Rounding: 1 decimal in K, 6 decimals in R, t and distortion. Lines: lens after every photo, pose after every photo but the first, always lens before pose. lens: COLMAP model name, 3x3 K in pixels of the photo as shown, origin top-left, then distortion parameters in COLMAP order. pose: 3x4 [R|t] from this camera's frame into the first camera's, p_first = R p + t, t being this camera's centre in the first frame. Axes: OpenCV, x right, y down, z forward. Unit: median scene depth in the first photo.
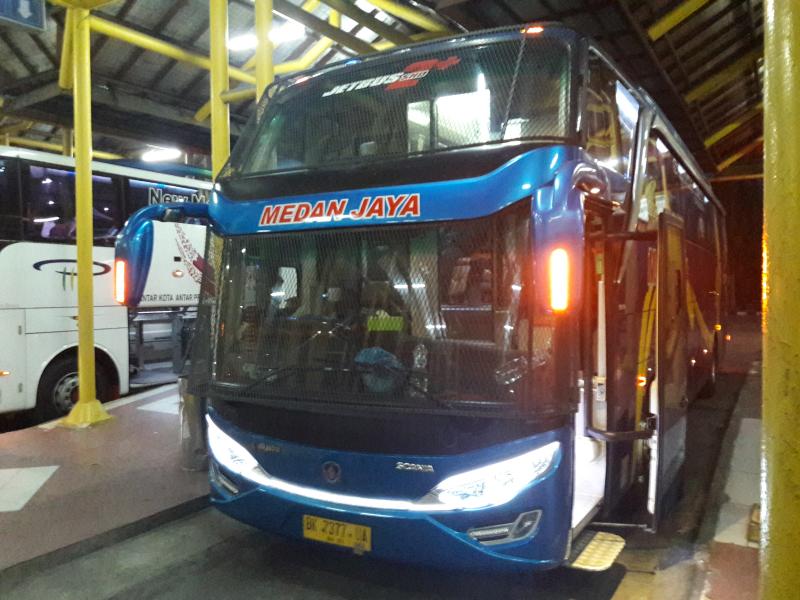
lens RADIAL K [[676.8, 0, 400.0], [0, 676.8, 300.0], [0, 0, 1]] dist [-0.001874, -0.009878]
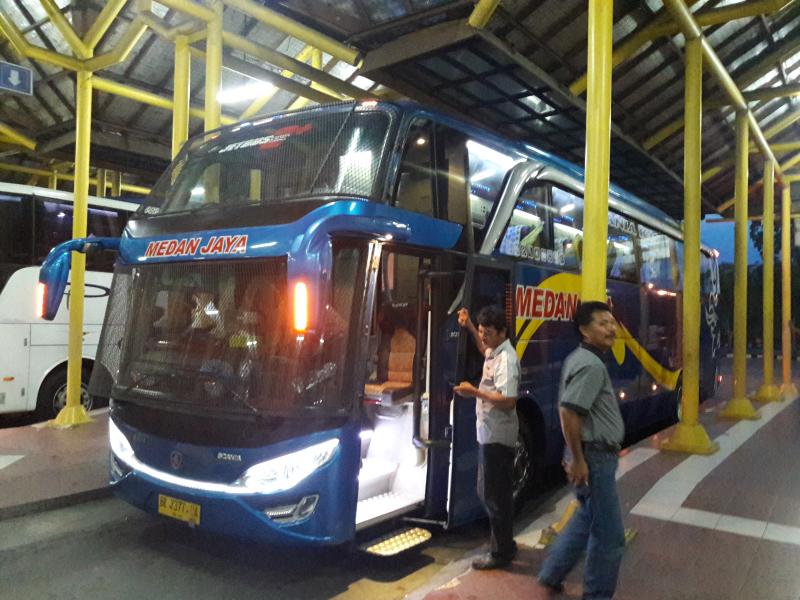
lens RADIAL K [[670.8, 0, 400.0], [0, 670.8, 300.0], [0, 0, 1]] dist [-0.009005, 0.000411]
pose [[0.994735, 0.028893, -0.098322, 0.187432], [-0.033610, 0.998345, -0.046669, 0.004345], [0.096811, 0.049728, 0.994060, -0.082702]]
